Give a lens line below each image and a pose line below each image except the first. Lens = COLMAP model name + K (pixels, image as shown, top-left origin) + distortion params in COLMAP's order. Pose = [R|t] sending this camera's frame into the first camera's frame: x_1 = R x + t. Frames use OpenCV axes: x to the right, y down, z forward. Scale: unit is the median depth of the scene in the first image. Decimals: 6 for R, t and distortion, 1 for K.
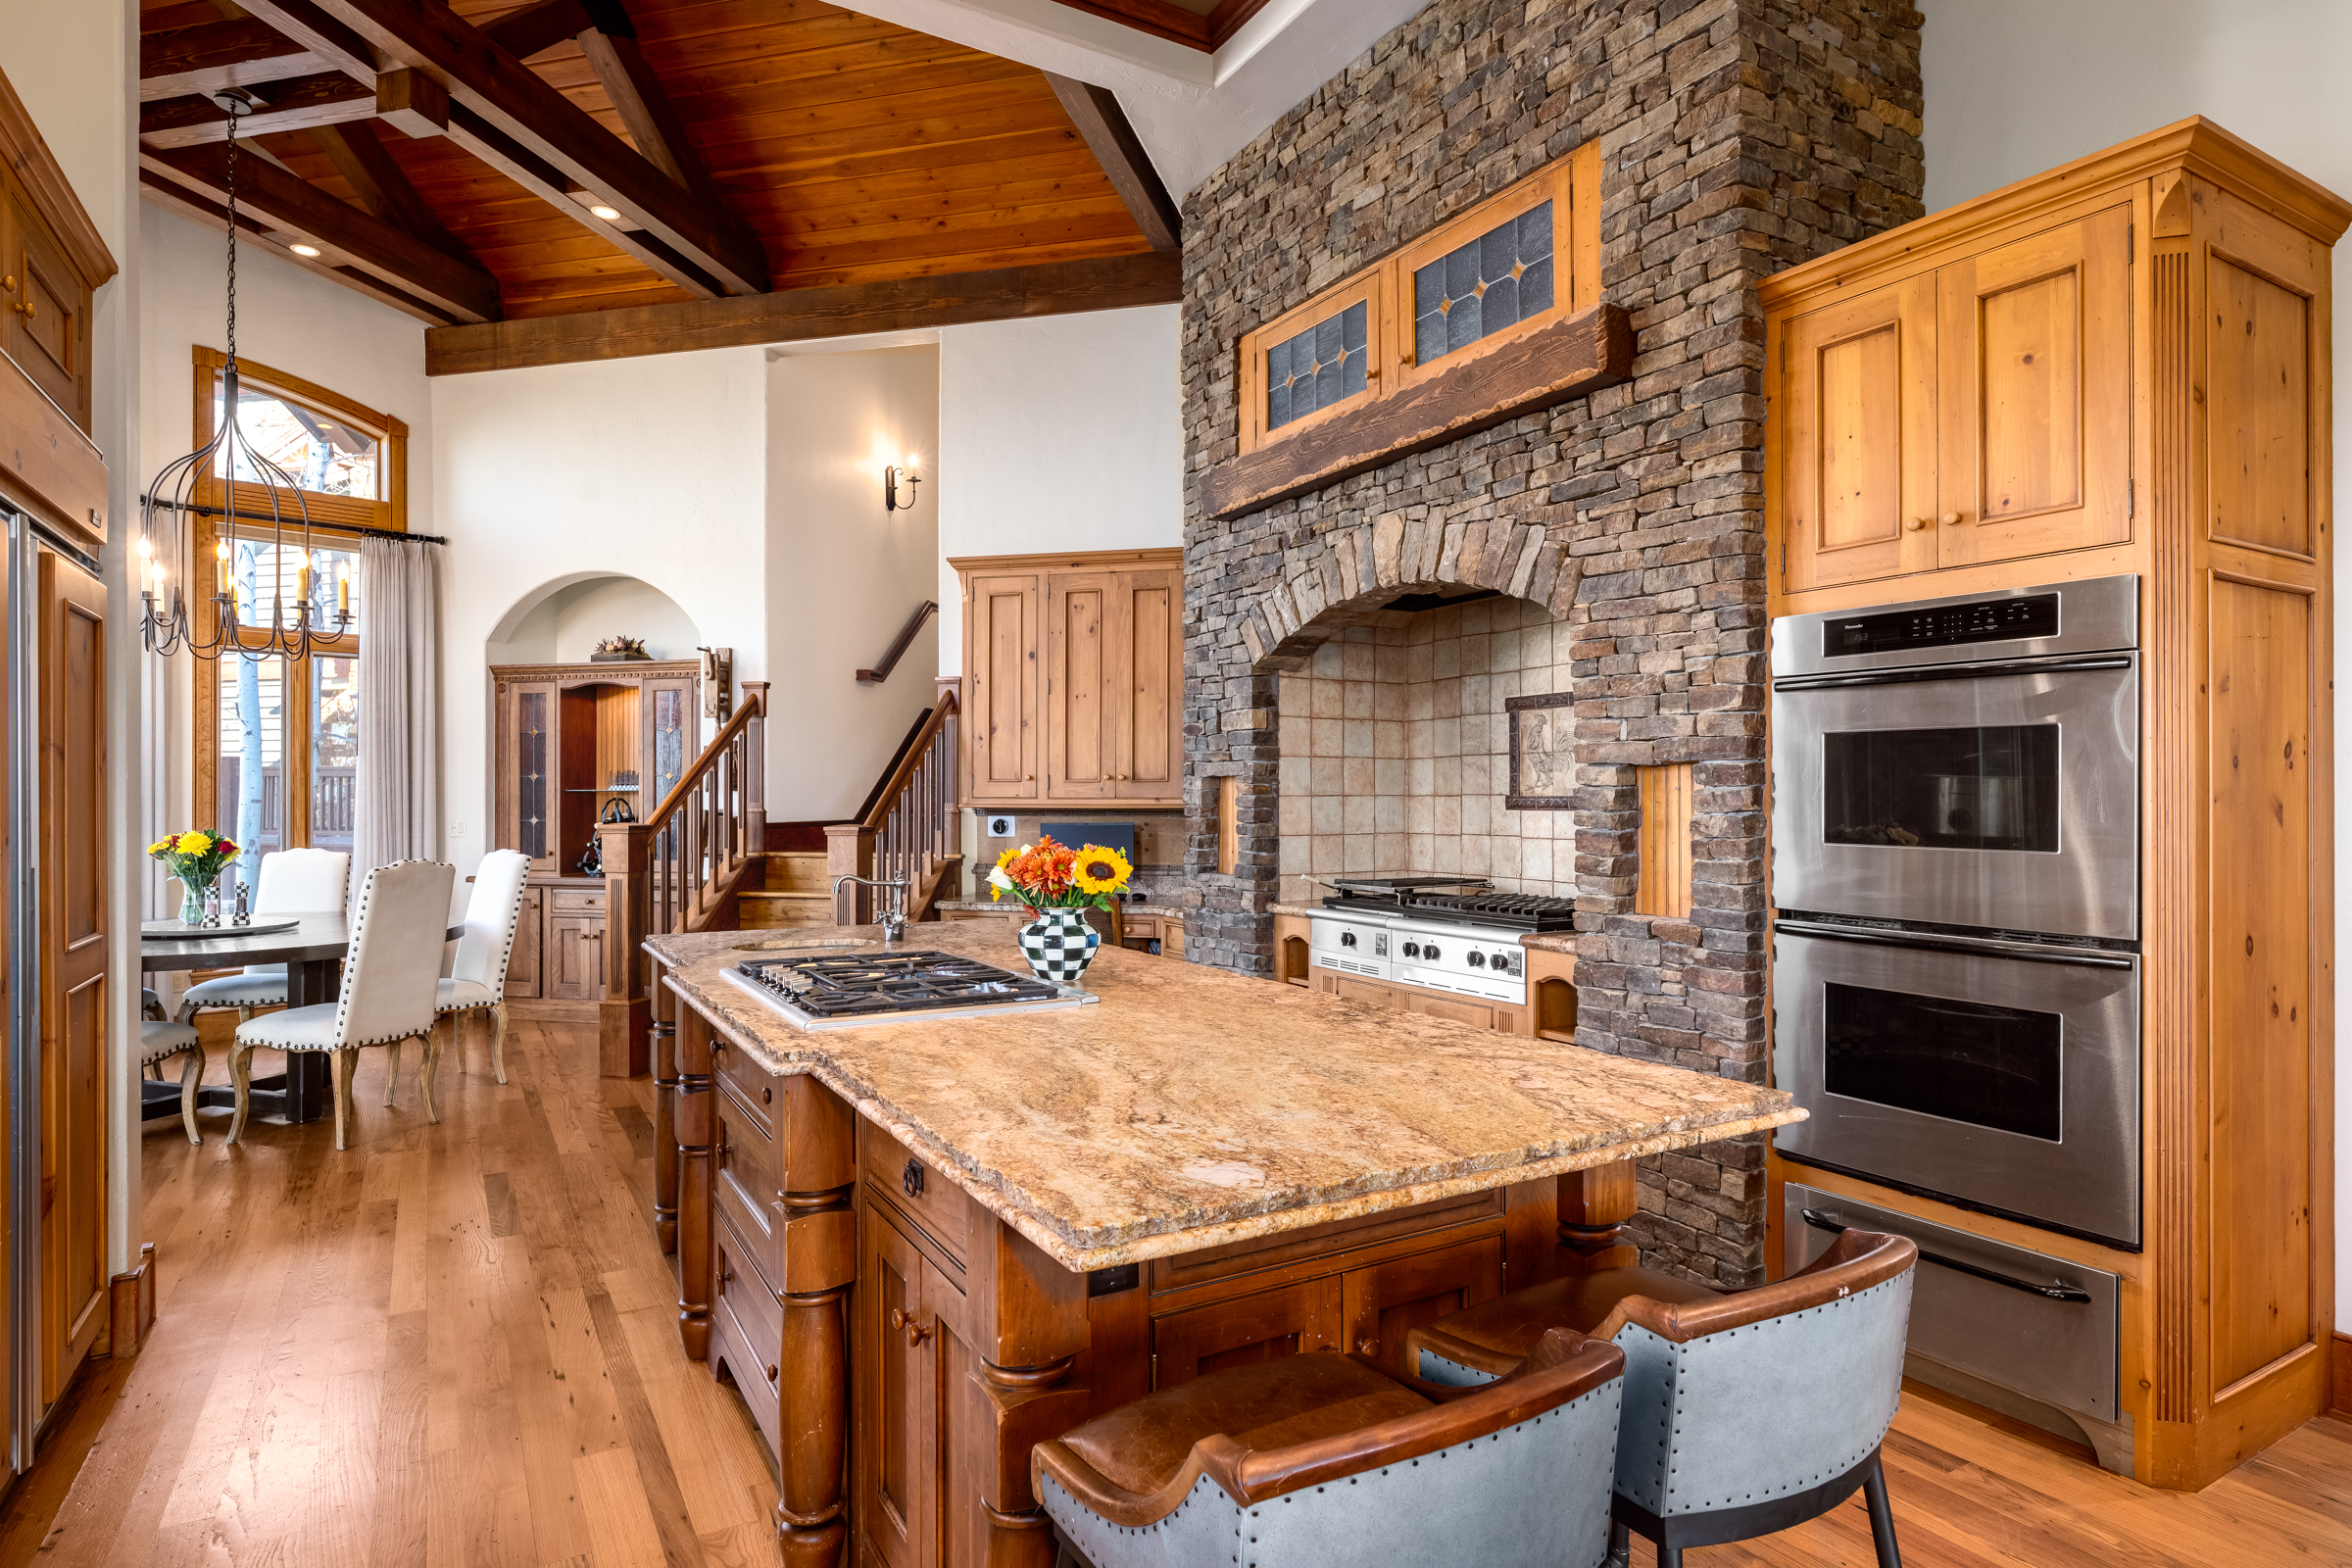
lens RADIAL K [[1244.7, 0, 1156.1], [0, 1244.7, 783.5], [0, 0, 1]] dist [-0.004387, 0.000751]
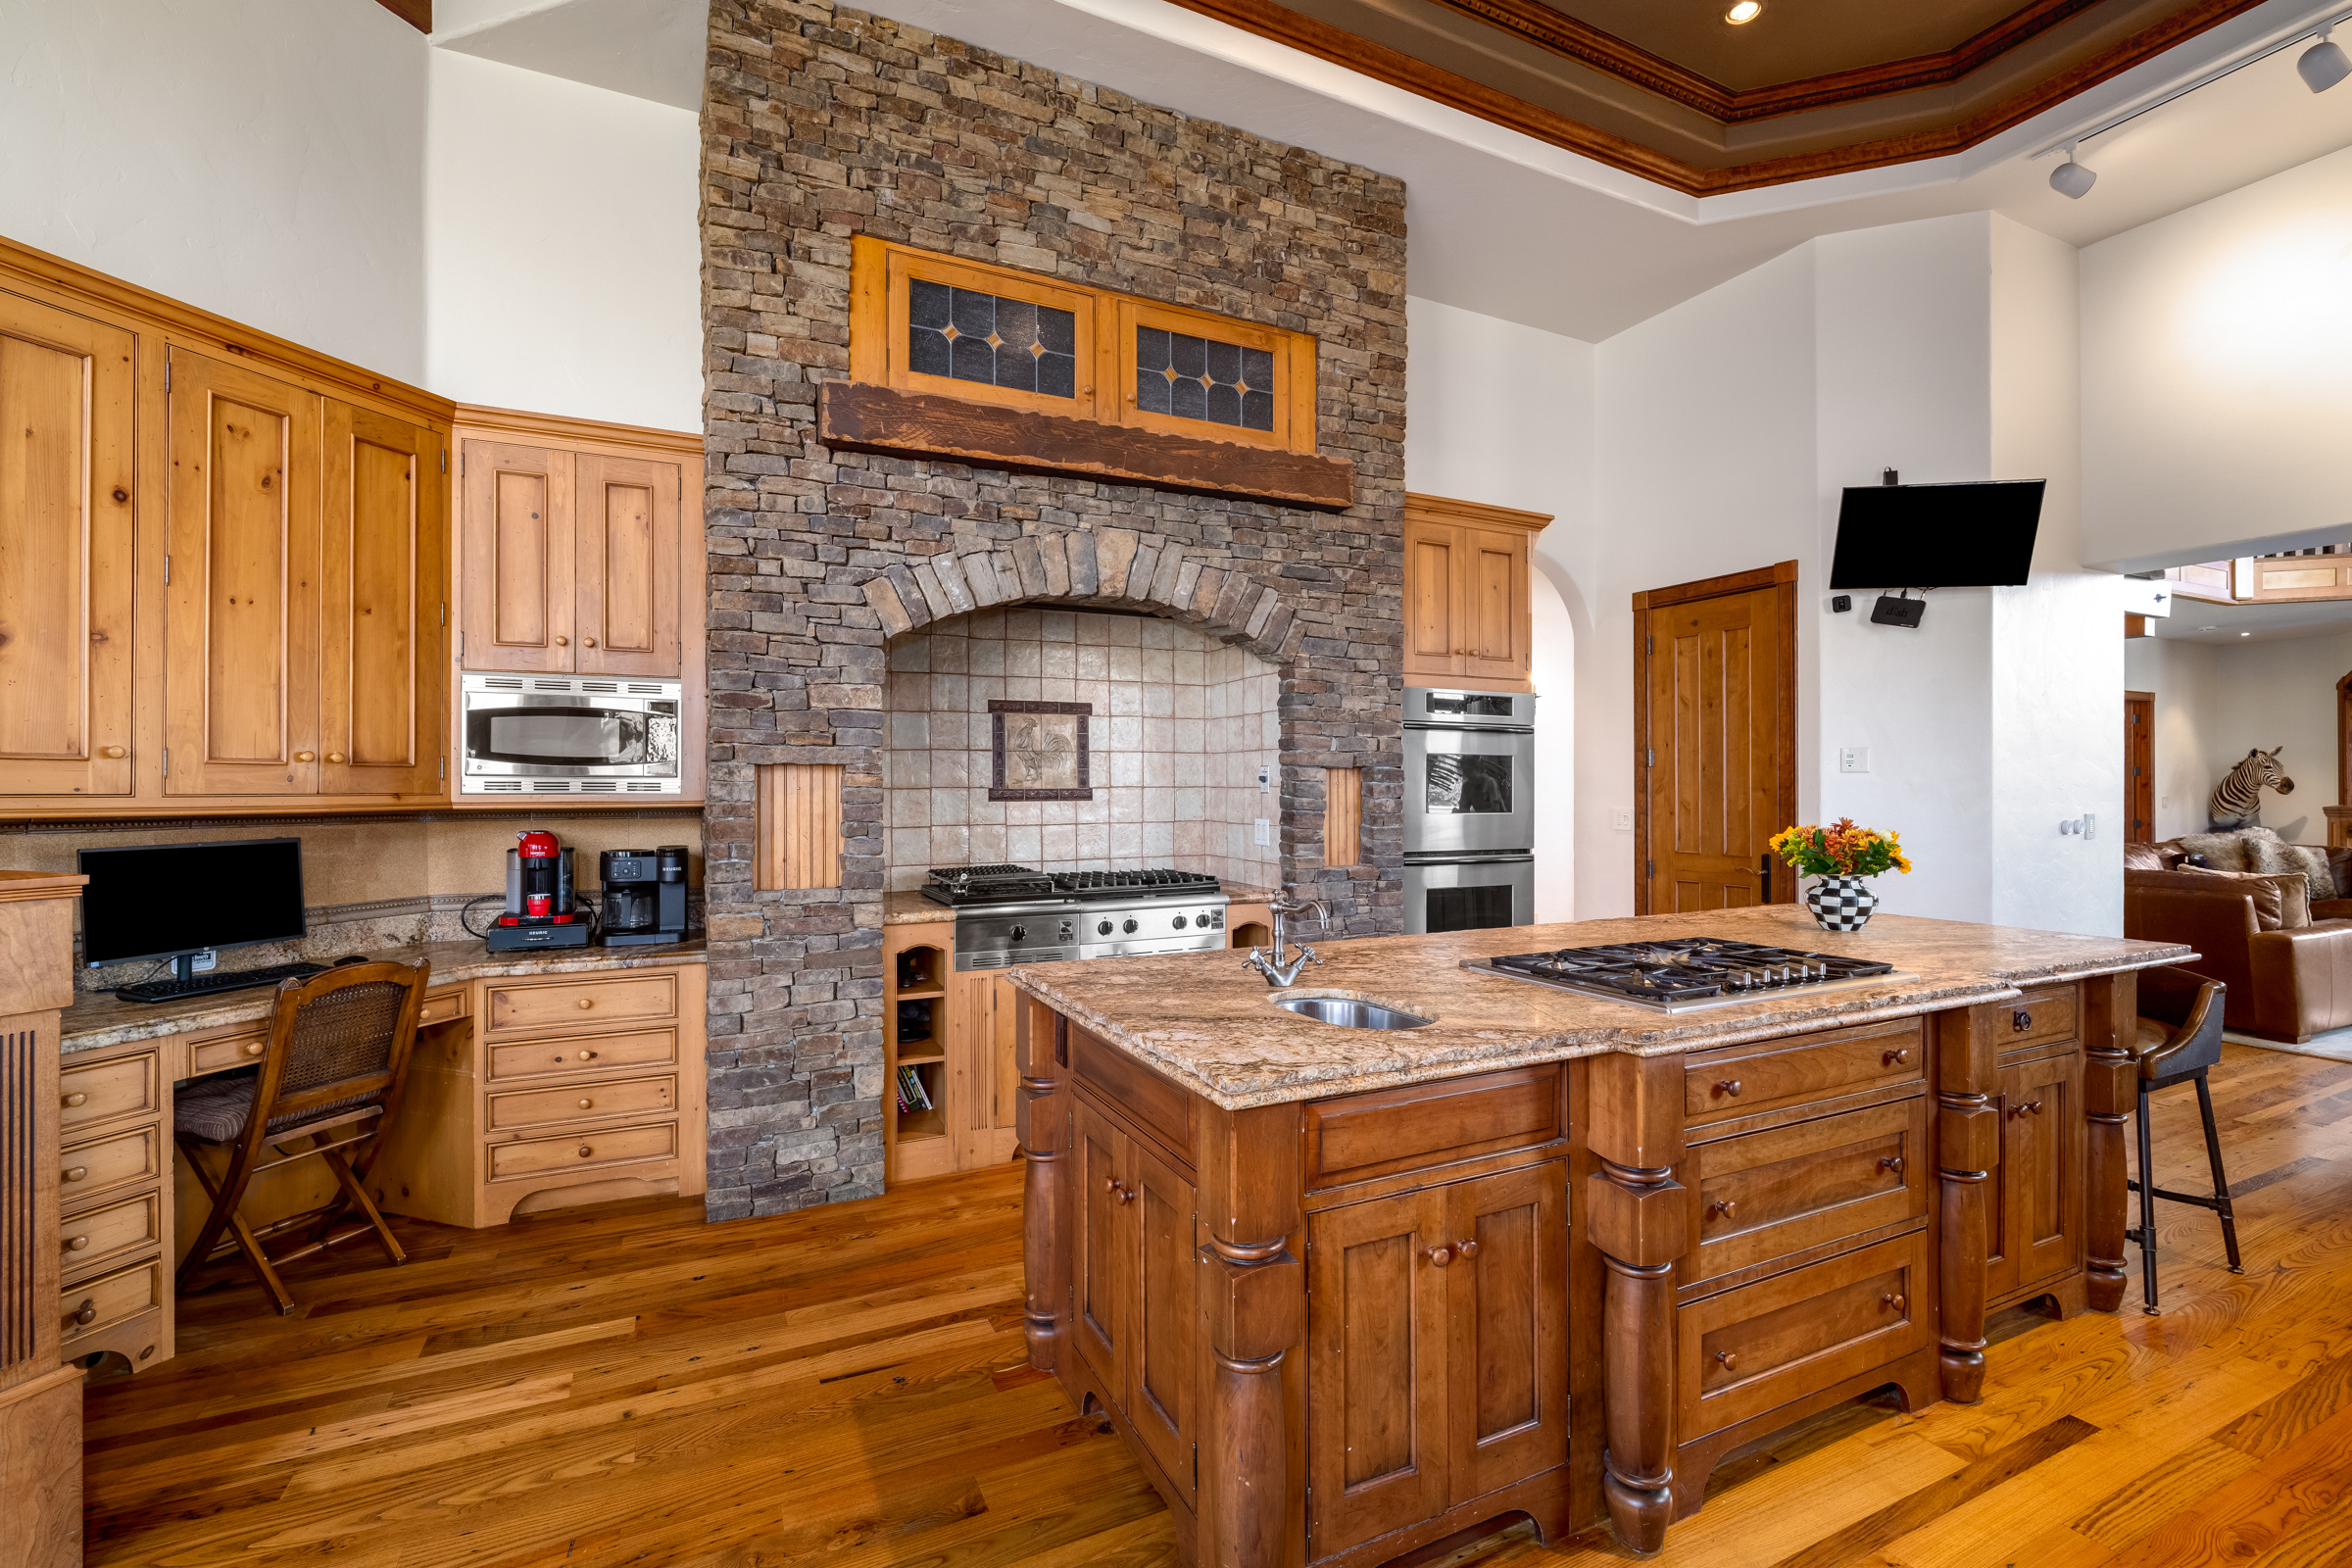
lens RADIAL K [[1048.5, 0, 1188.5], [0, 1048.5, 774.5], [0, 0, 1]] dist [-0.002273, -0.000340]
pose [[0.071258, 0.011724, 0.997389, -0.509521], [-0.008272, 0.999903, -0.011163, 0.005205], [-0.997424, -0.007455, 0.071348, 0.612777]]
